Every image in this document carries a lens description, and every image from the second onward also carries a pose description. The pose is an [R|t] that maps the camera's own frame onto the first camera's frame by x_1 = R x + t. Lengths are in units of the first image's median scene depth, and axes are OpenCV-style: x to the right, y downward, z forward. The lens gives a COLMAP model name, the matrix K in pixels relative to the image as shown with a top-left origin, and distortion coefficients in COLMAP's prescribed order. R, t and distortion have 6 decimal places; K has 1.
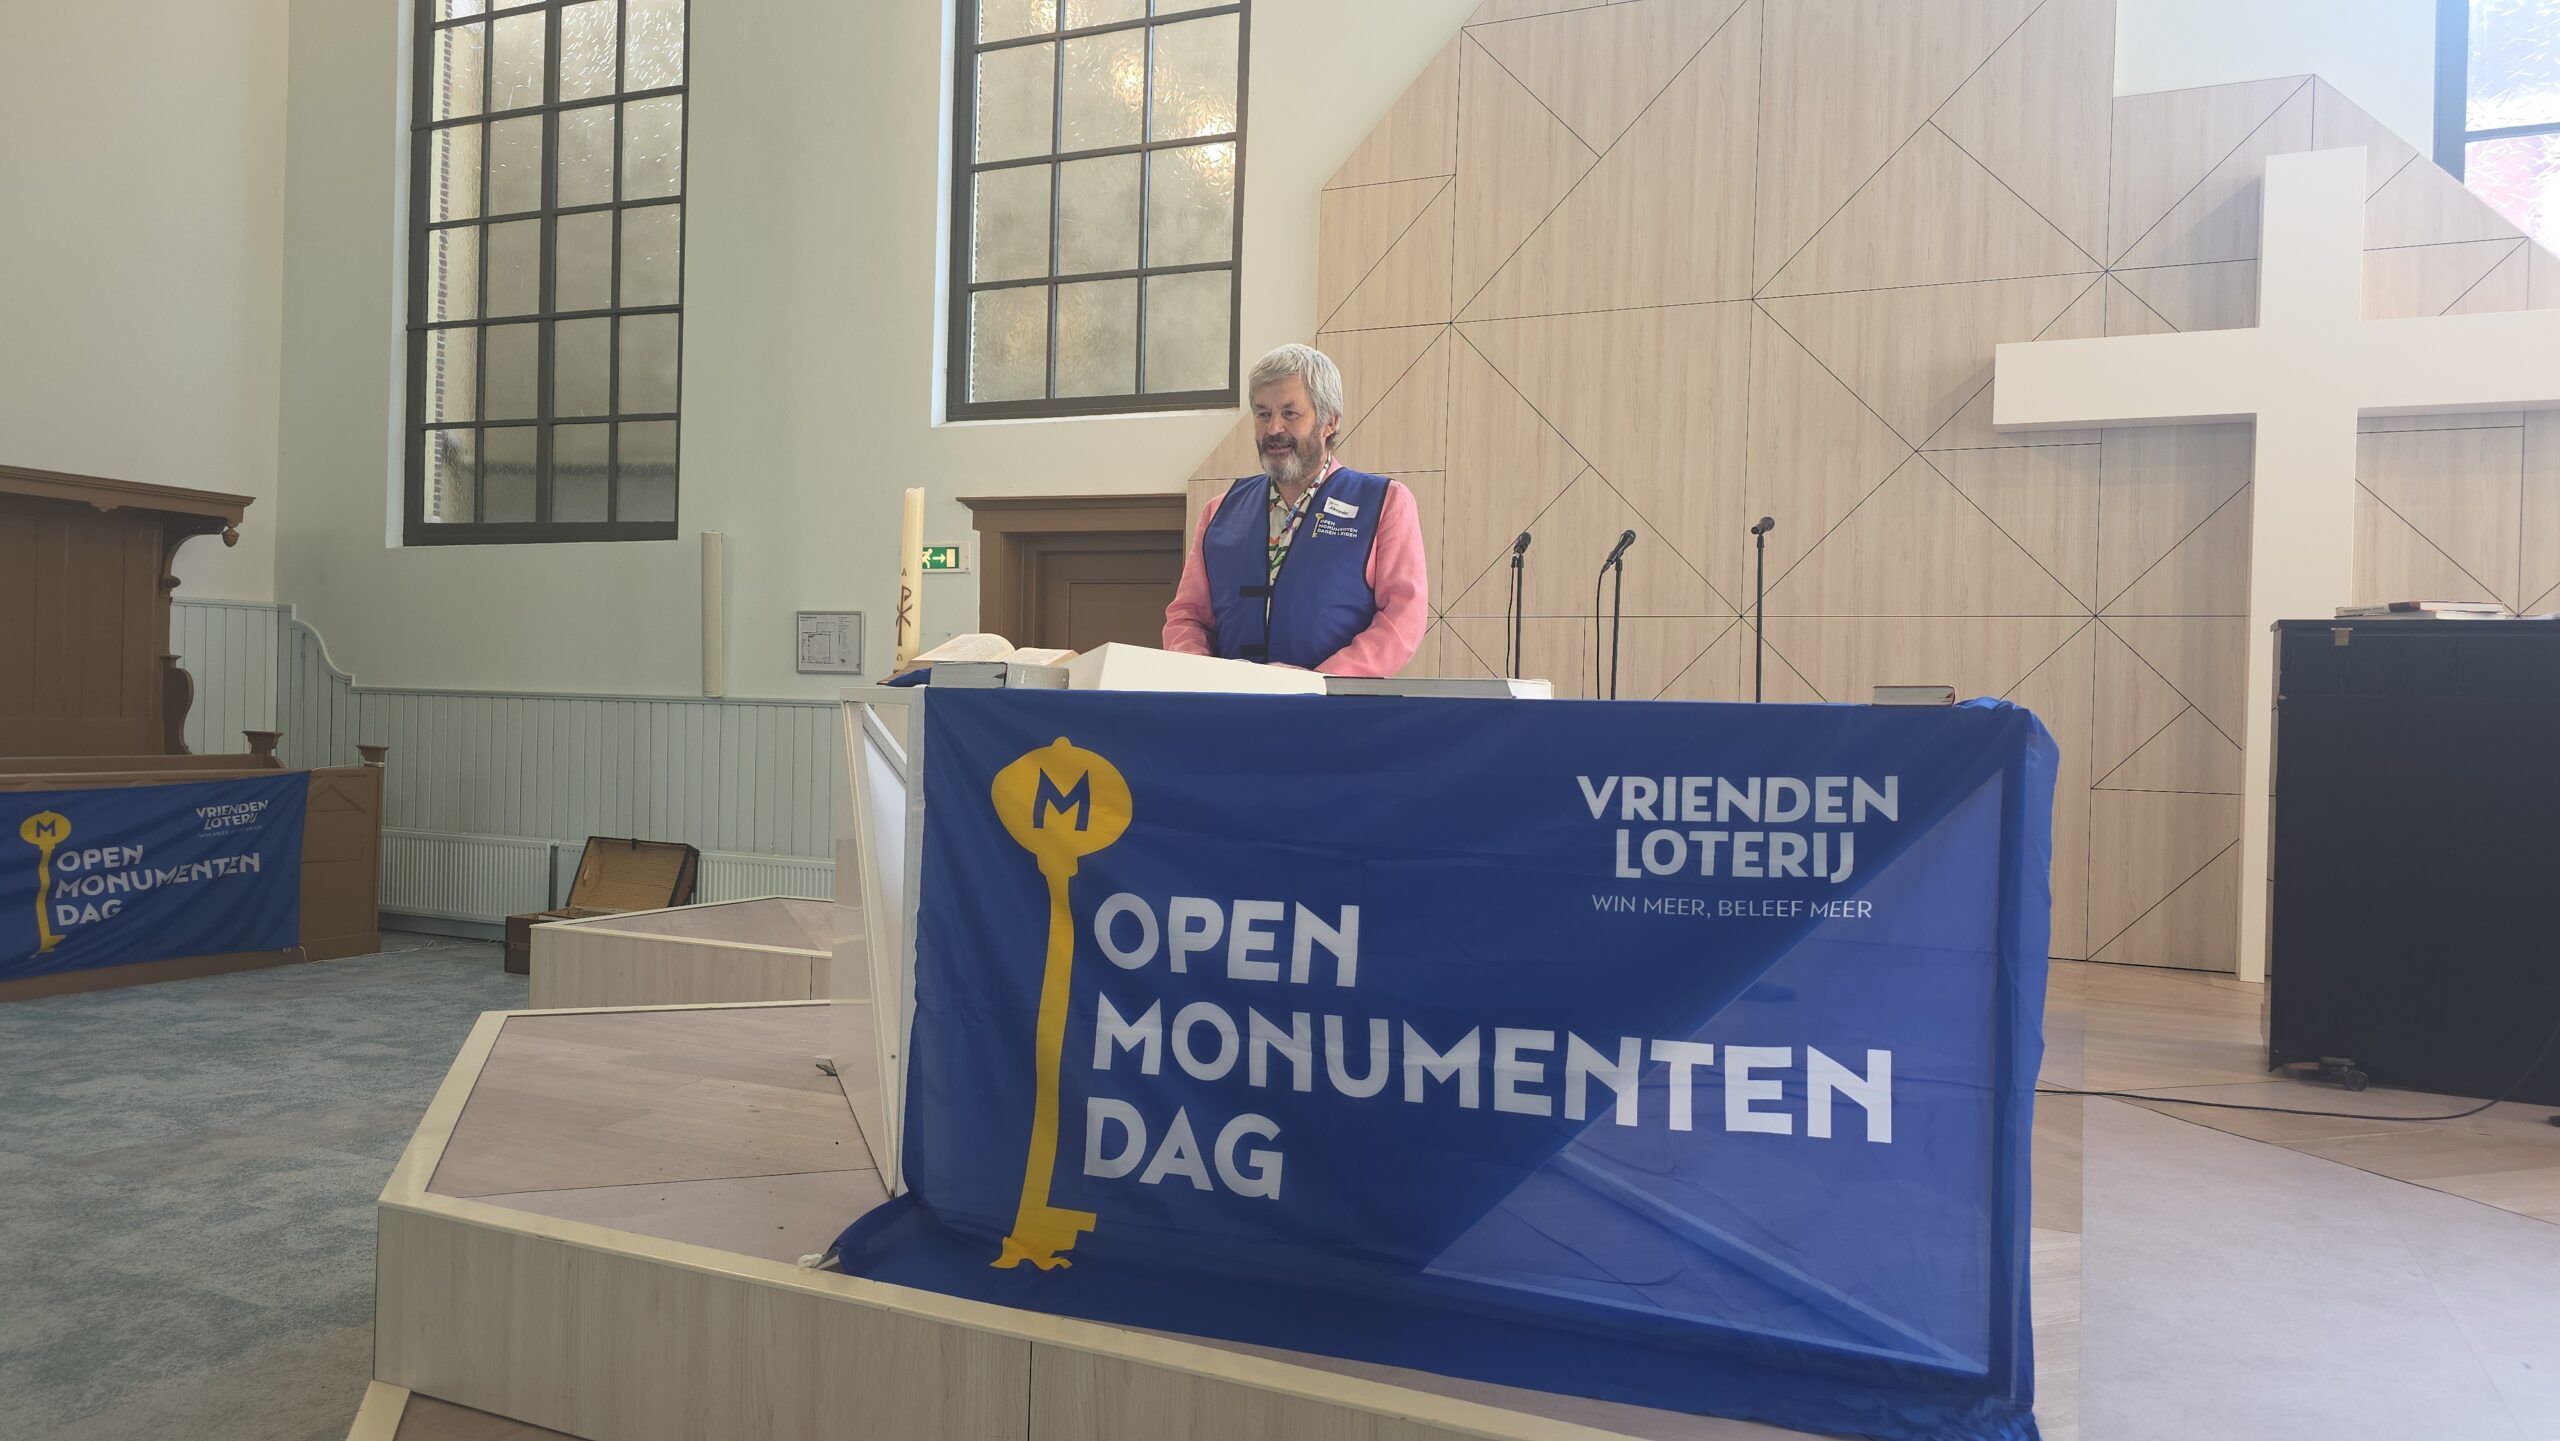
lens RADIAL K [[1703.4, 0, 1282.2], [0, 1703.4, 722.8], [0, 0, 1]] dist [0.042576, -0.039805]
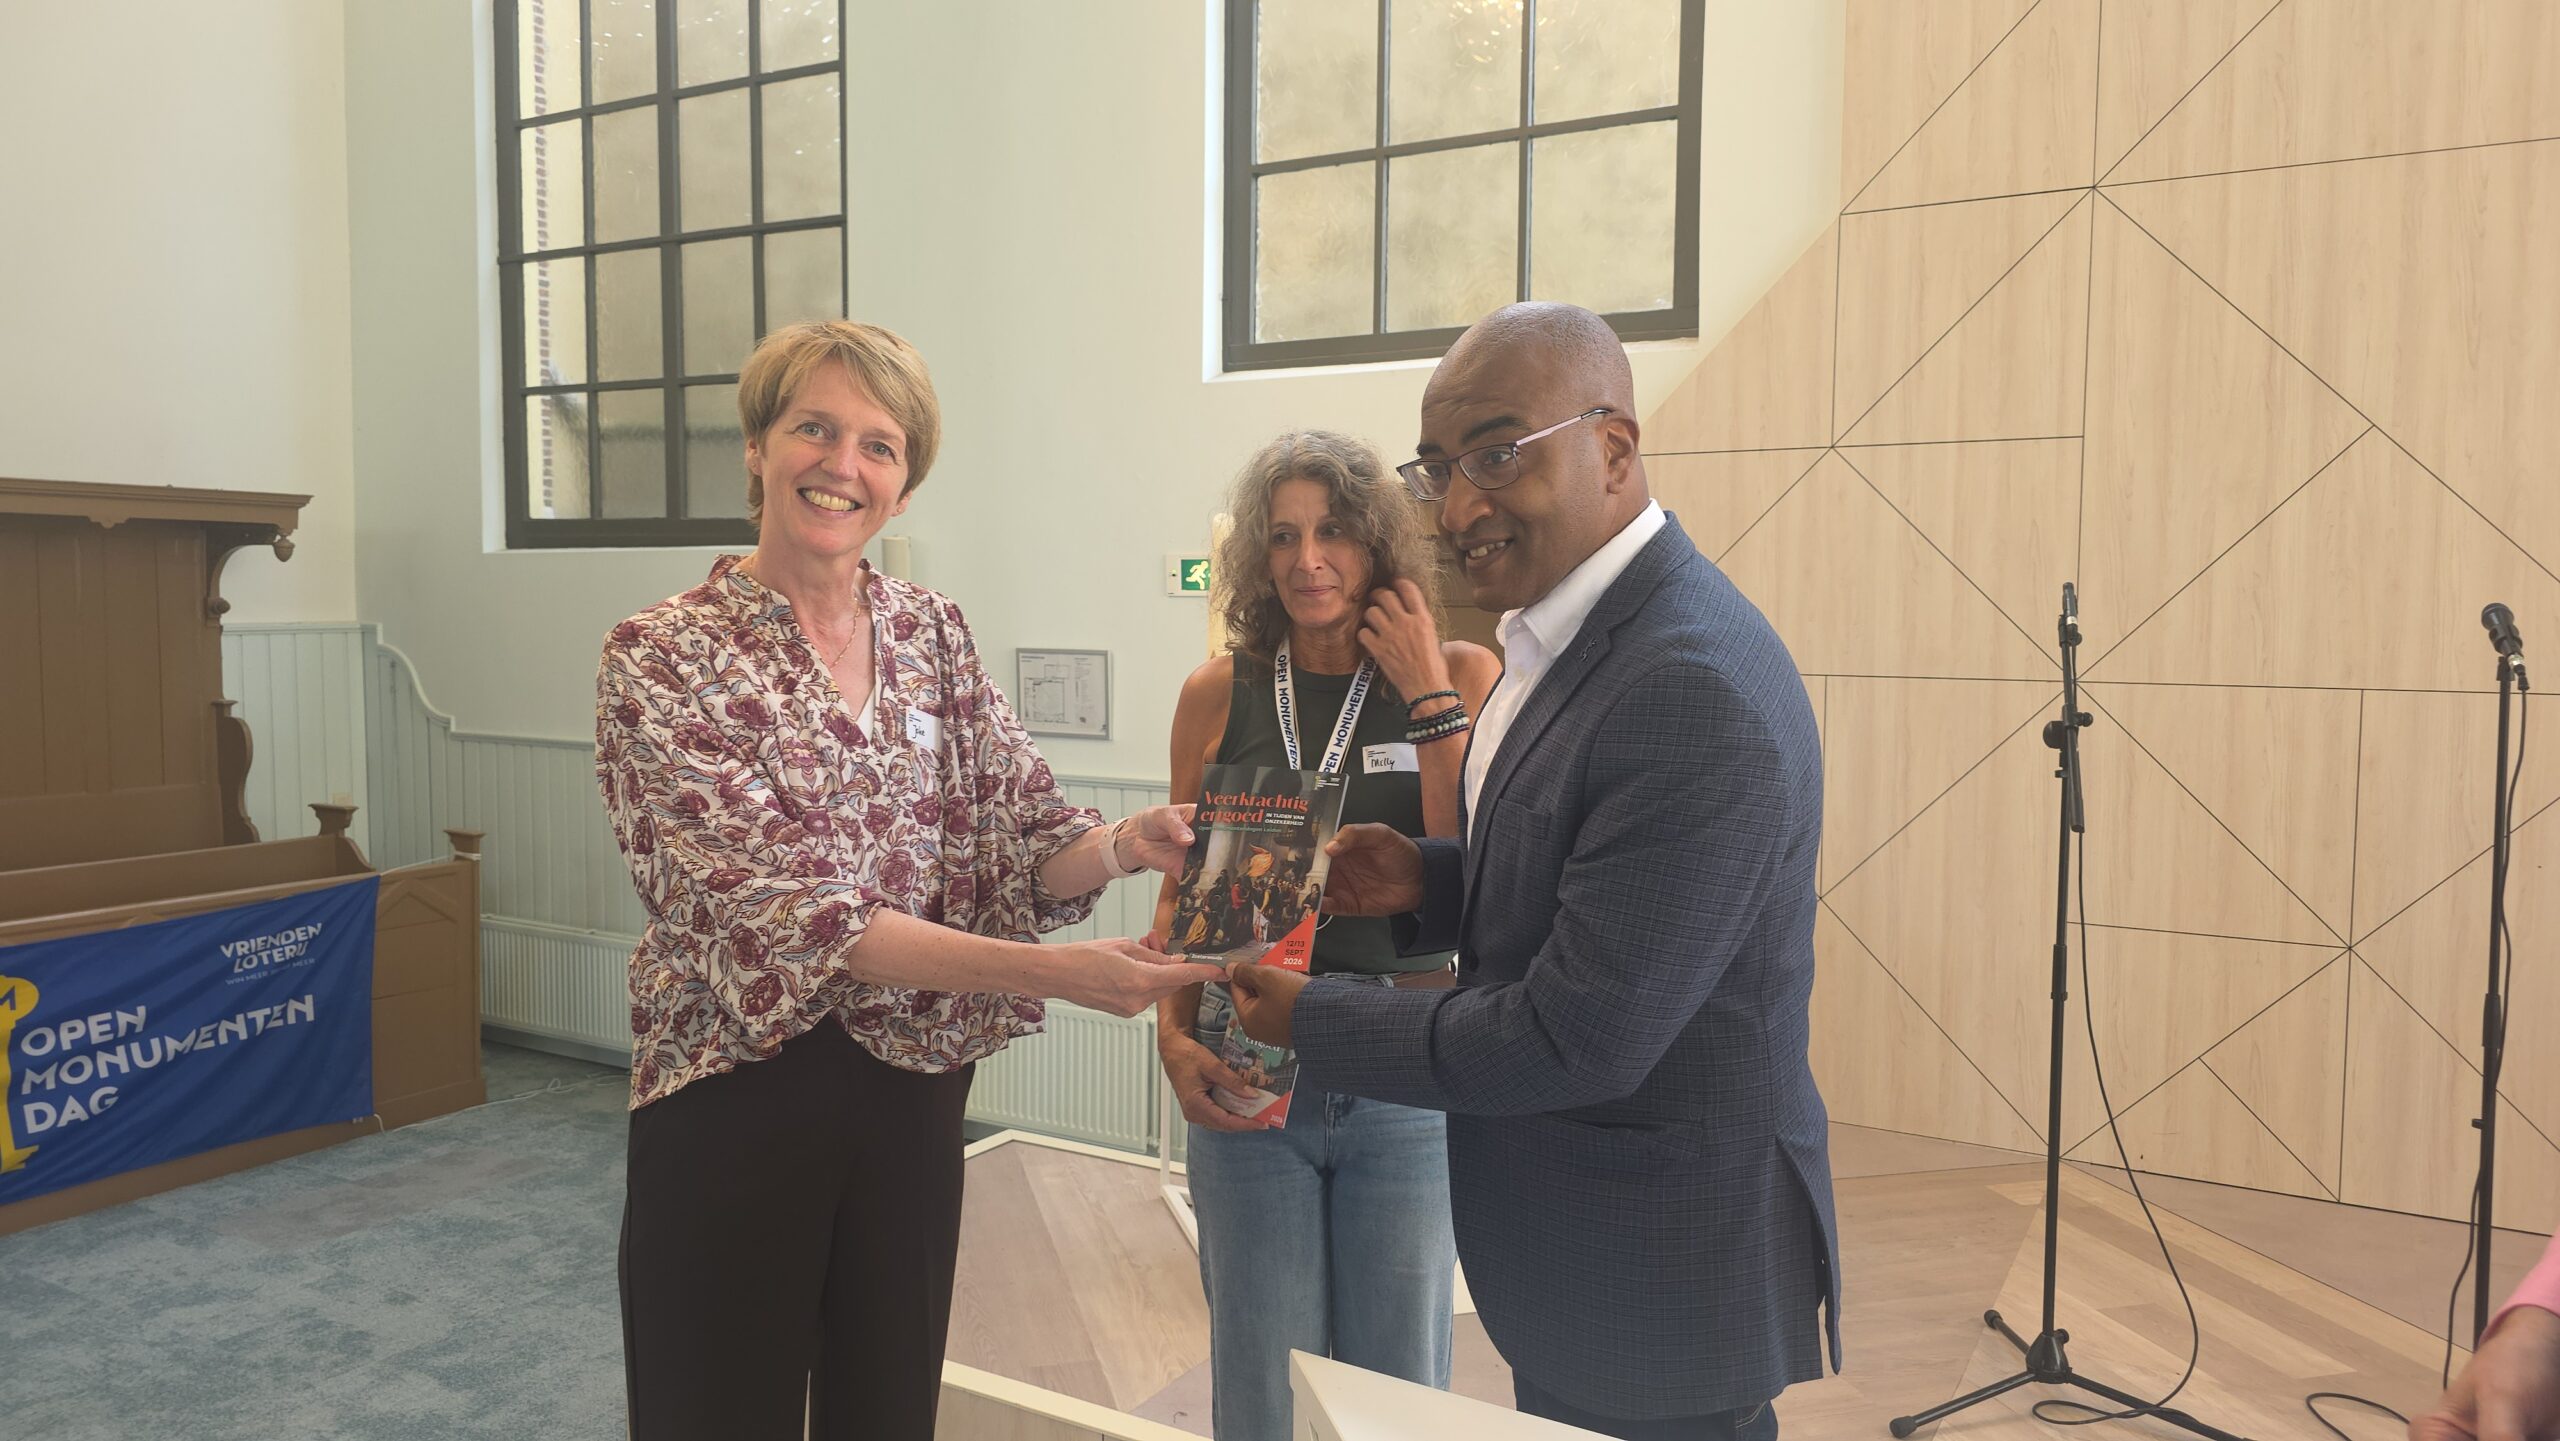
lens RADIAL K [[1703.4, 0, 1287.3], [0, 1703.4, 705.1], [0, 0, 1]] dist [0.042576, -0.039805]
pose [[0.994914, -0.014171, -0.099728, -0.122986], [0.019489, 0.998427, 0.052564, -0.092110], [0.098826, -0.054240, 0.993625, 0.371191]]
